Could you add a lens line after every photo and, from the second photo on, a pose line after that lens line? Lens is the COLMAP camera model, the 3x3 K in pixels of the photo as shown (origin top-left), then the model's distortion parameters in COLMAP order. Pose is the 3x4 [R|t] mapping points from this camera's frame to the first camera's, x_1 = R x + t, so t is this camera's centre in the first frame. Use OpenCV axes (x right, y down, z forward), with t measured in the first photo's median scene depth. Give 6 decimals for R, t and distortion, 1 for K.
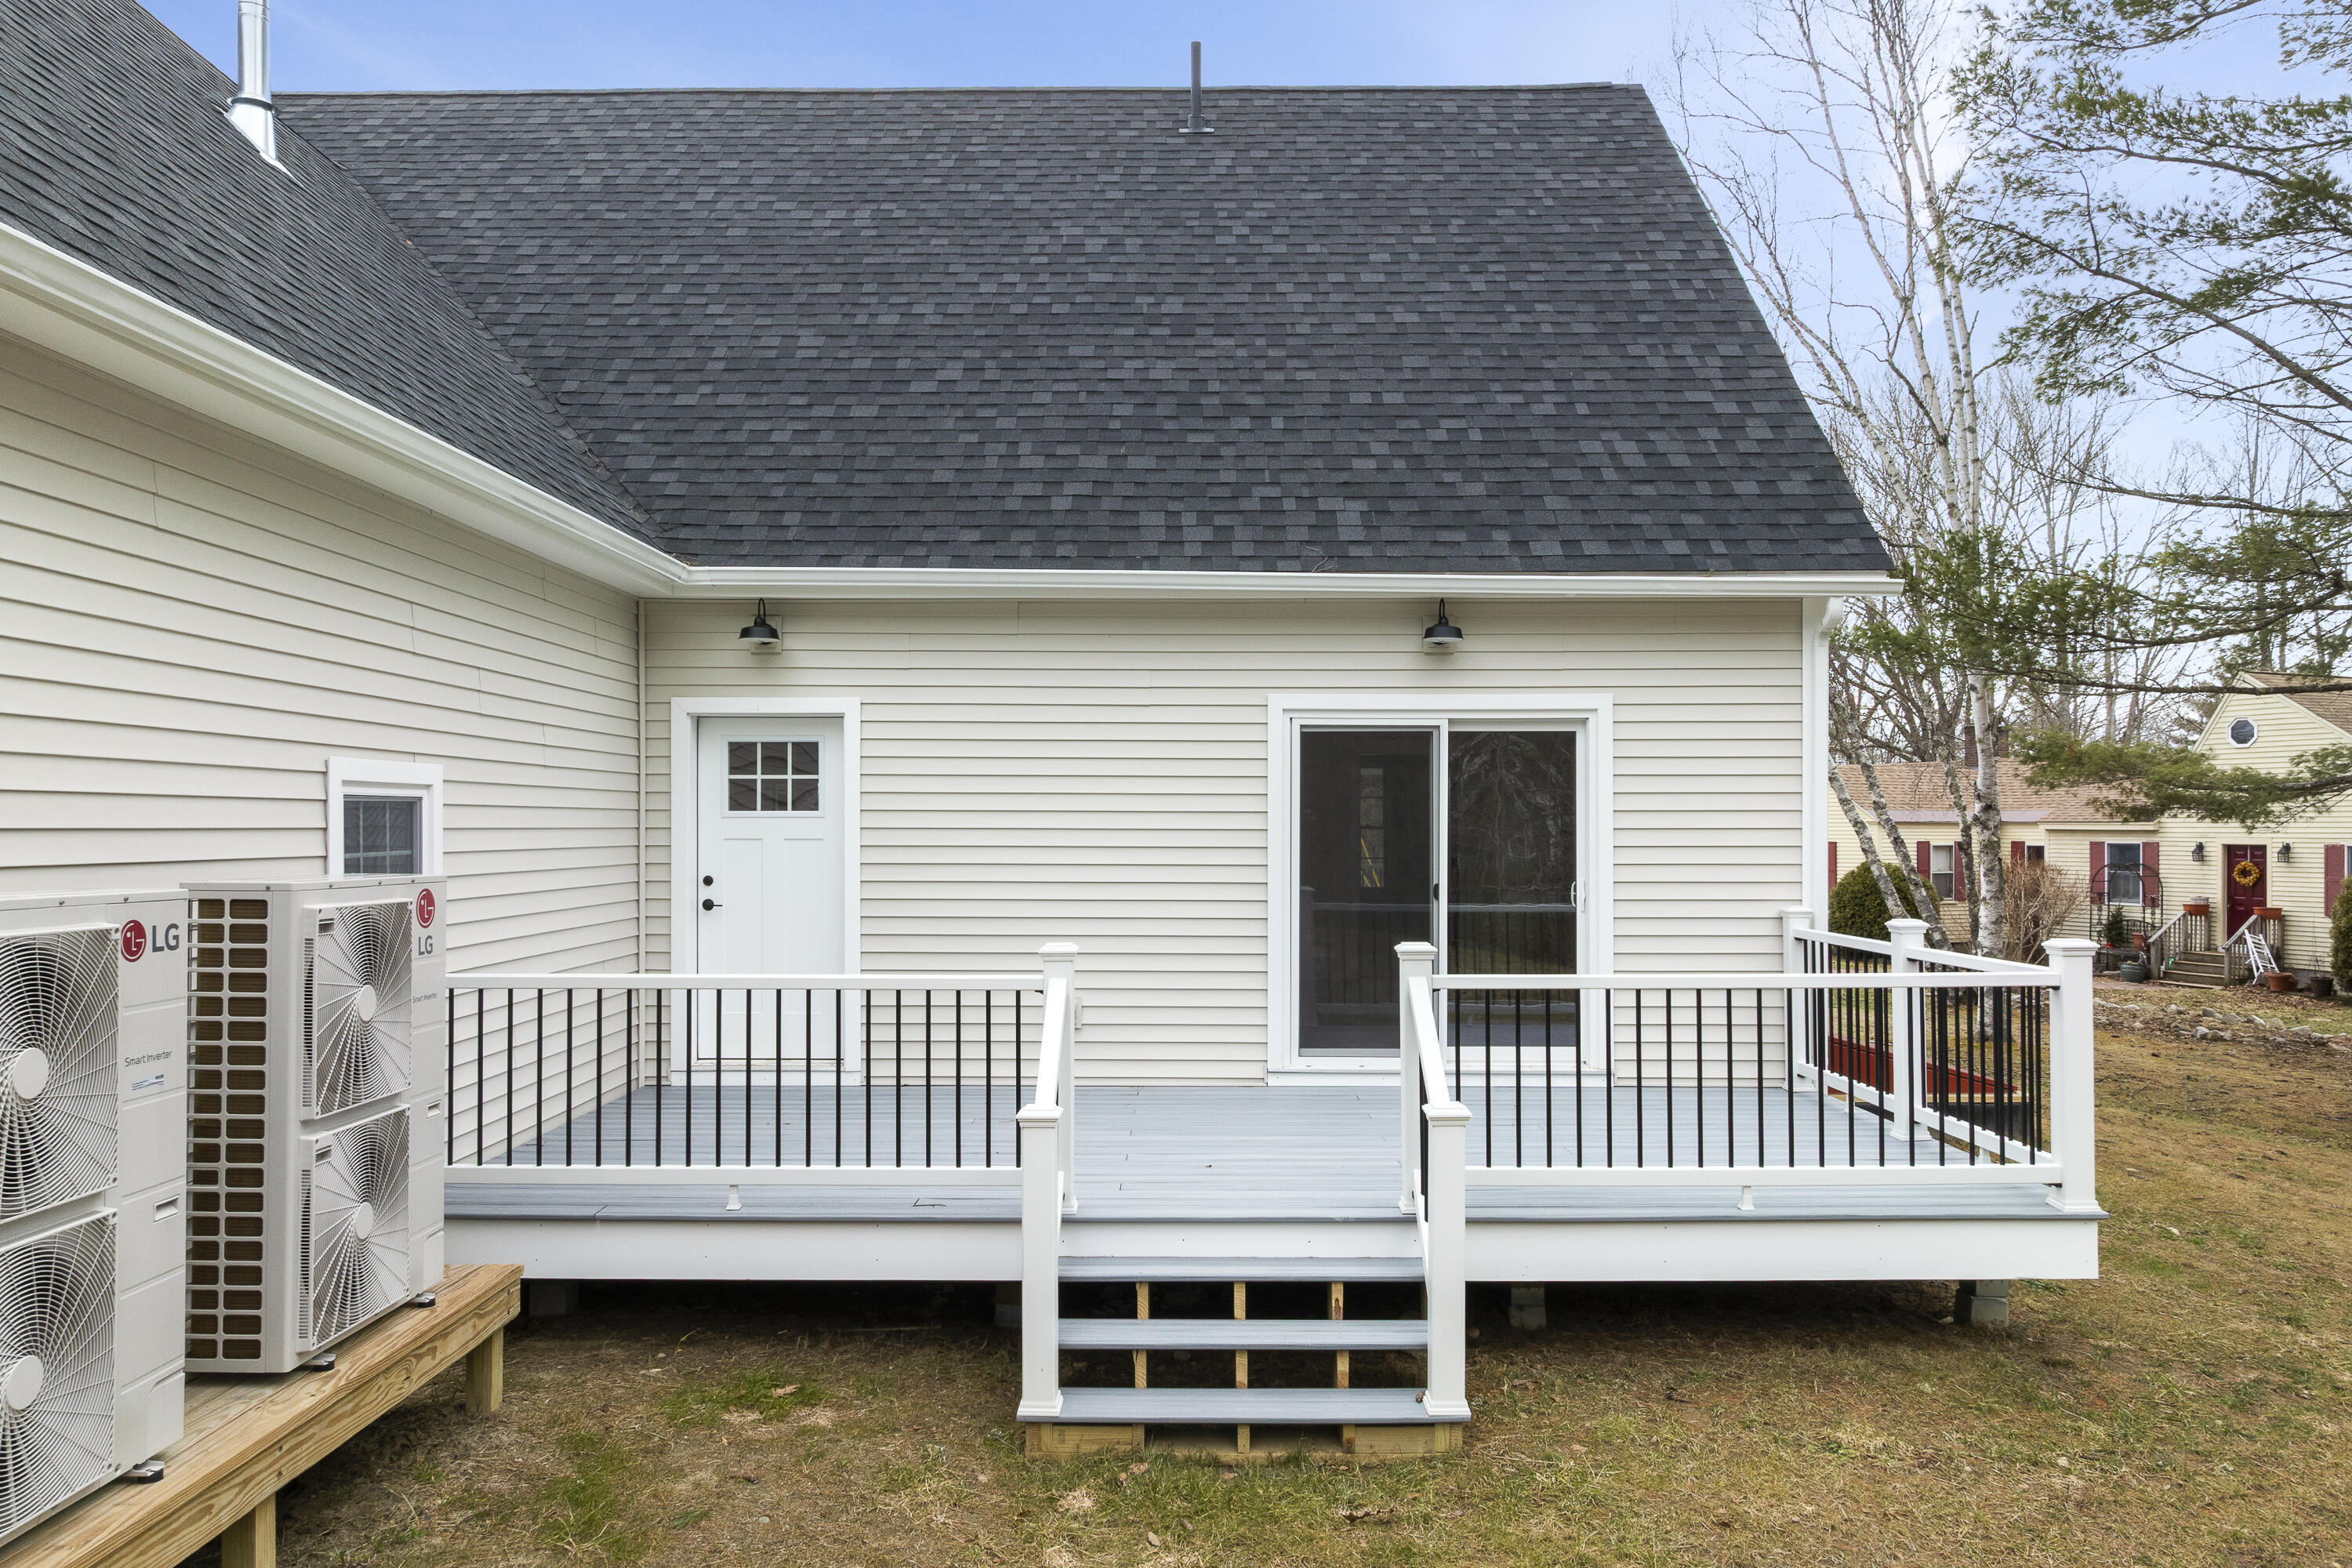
lens RADIAL K [[1623.9, 0, 1165.9], [0, 1623.9, 814.5], [0, 0, 1]] dist [0.000985, -0.007251]
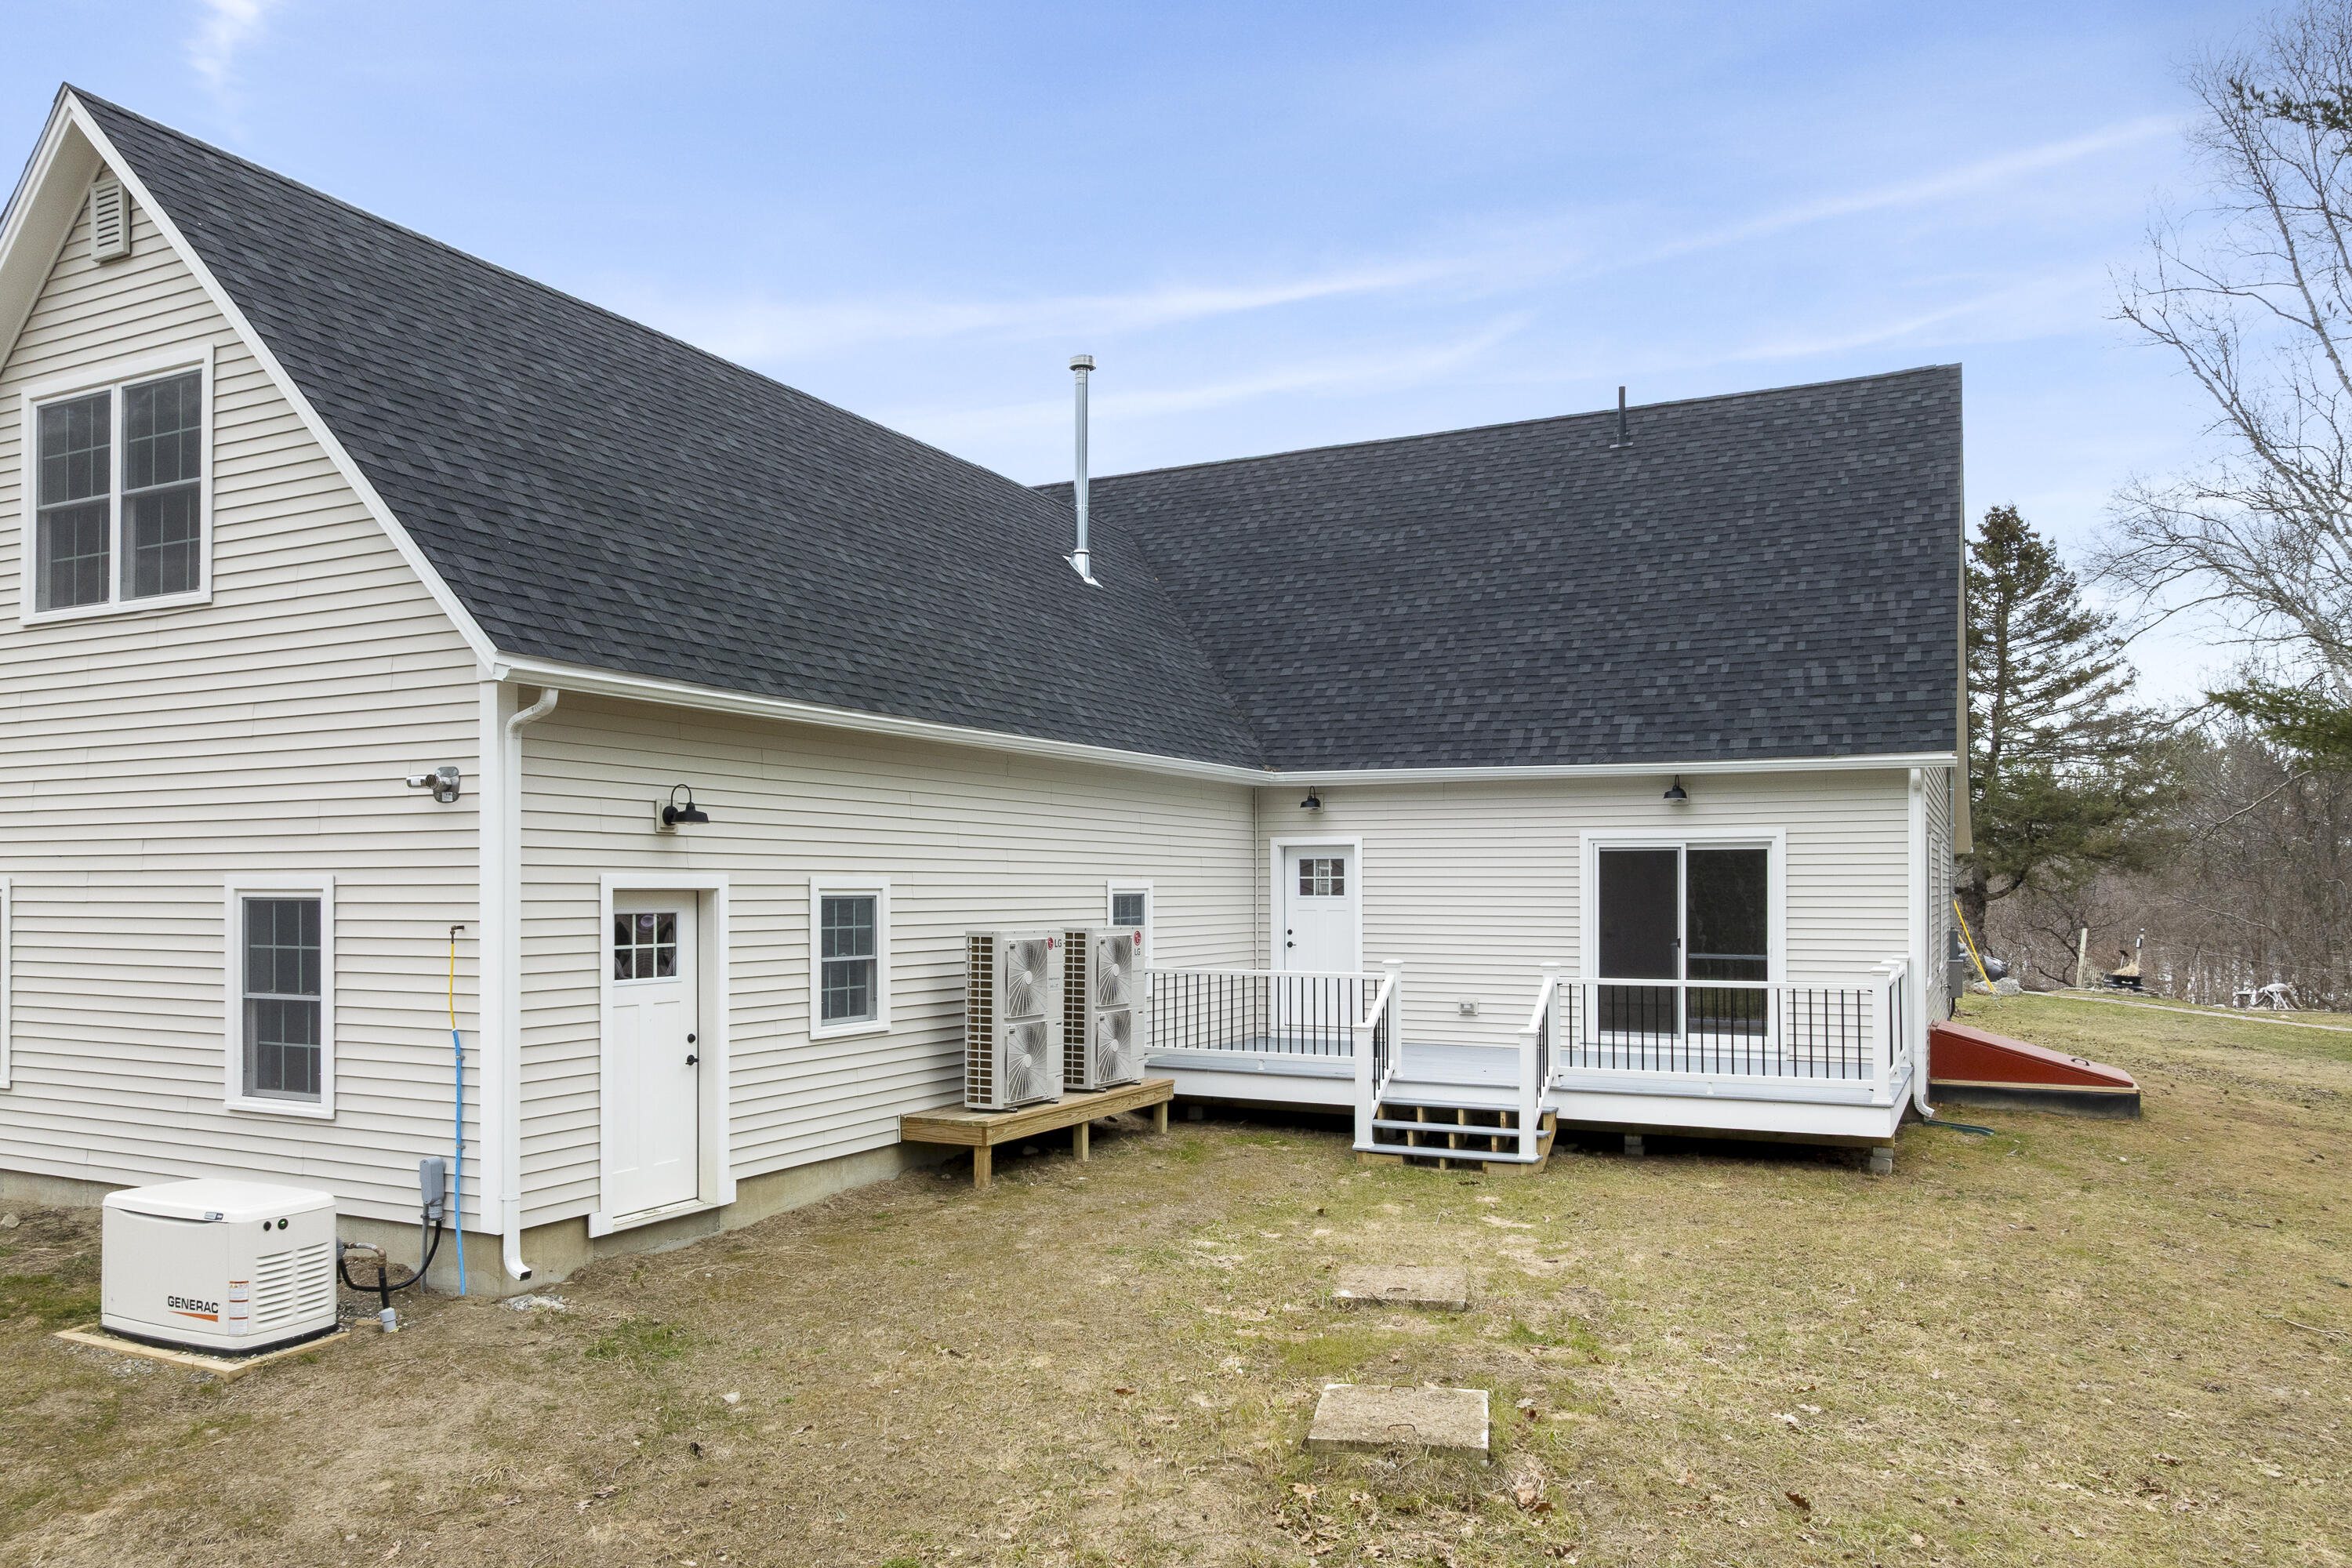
lens RADIAL K [[1617.7, 0, 1173.8], [0, 1617.7, 876.2], [0, 0, 1]] dist [-0.003336, -0.002877]
pose [[0.897078, -0.004081, -0.441853, 0.433623], [0.003879, 0.999992, -0.001361, -0.022784], [0.441855, -0.000493, 0.897086, -0.763514]]
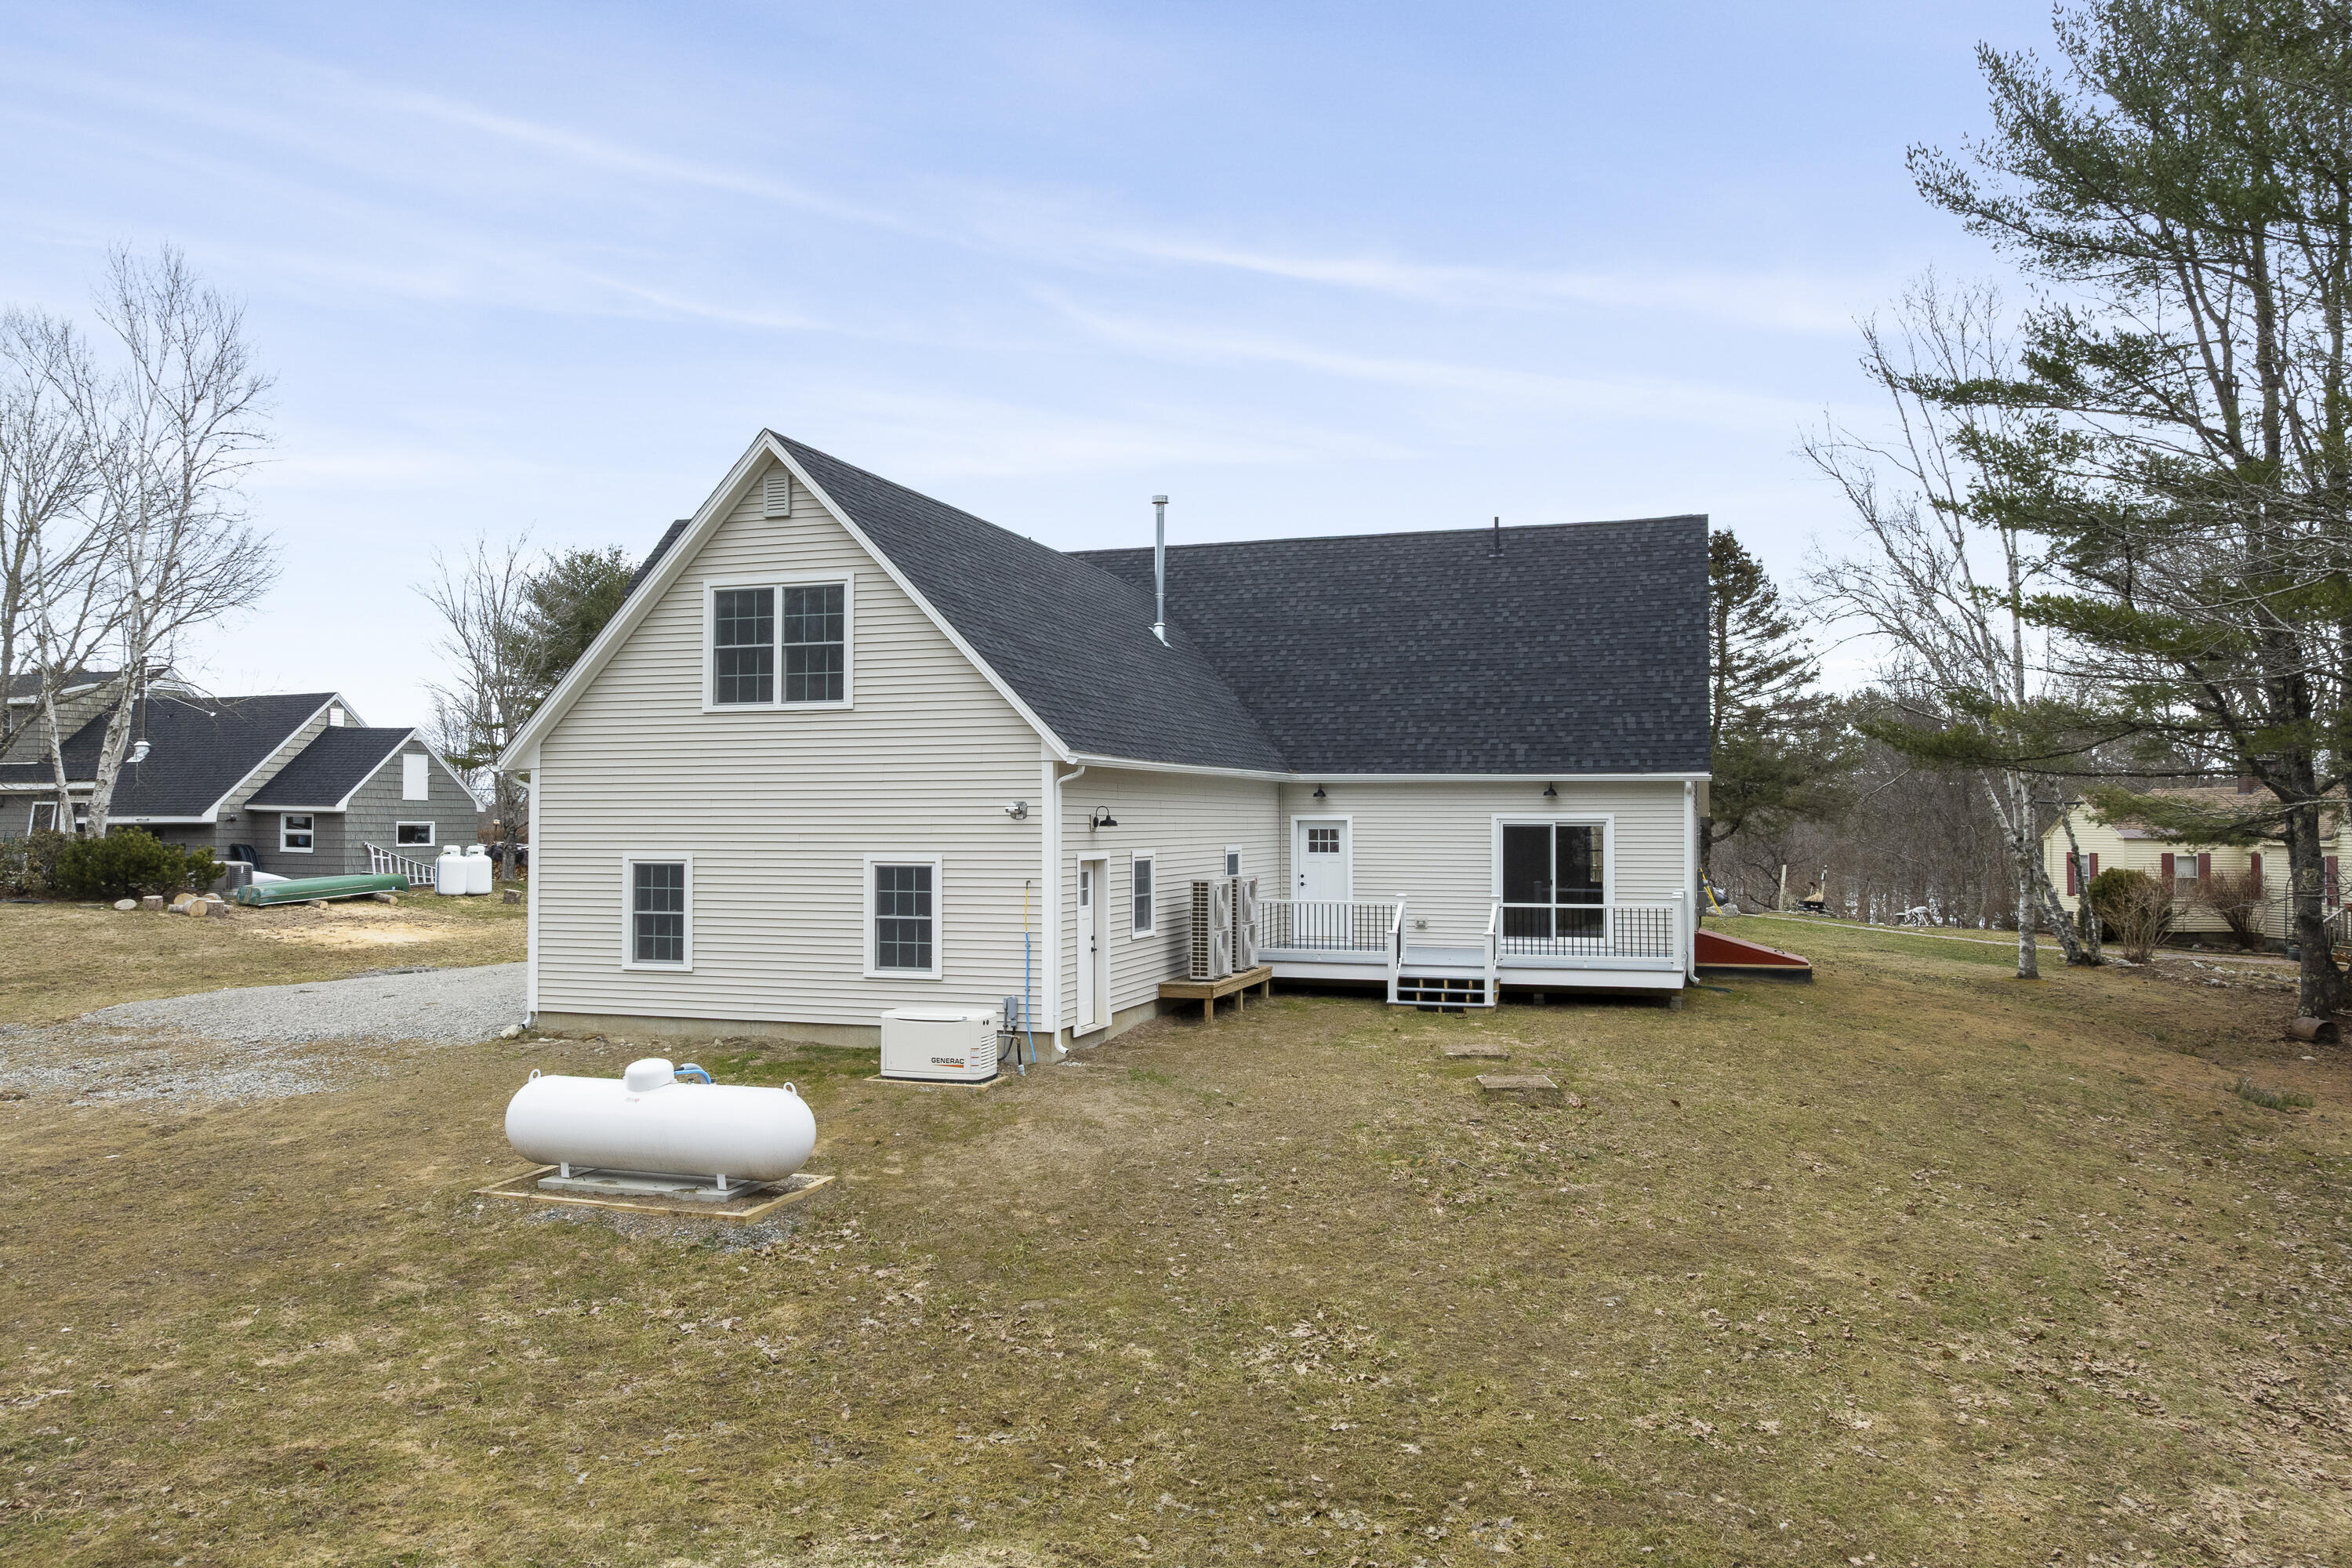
lens RADIAL K [[1607.0, 0, 1176.0], [0, 1607.0, 784.0], [0, 0, 1]] dist [0.016907, 0.000867]
pose [[0.953318, -0.007167, -0.301882, 0.382764], [0.002352, 0.999864, -0.016310, -0.079252], [0.301958, 0.014839, 0.953206, -1.857003]]
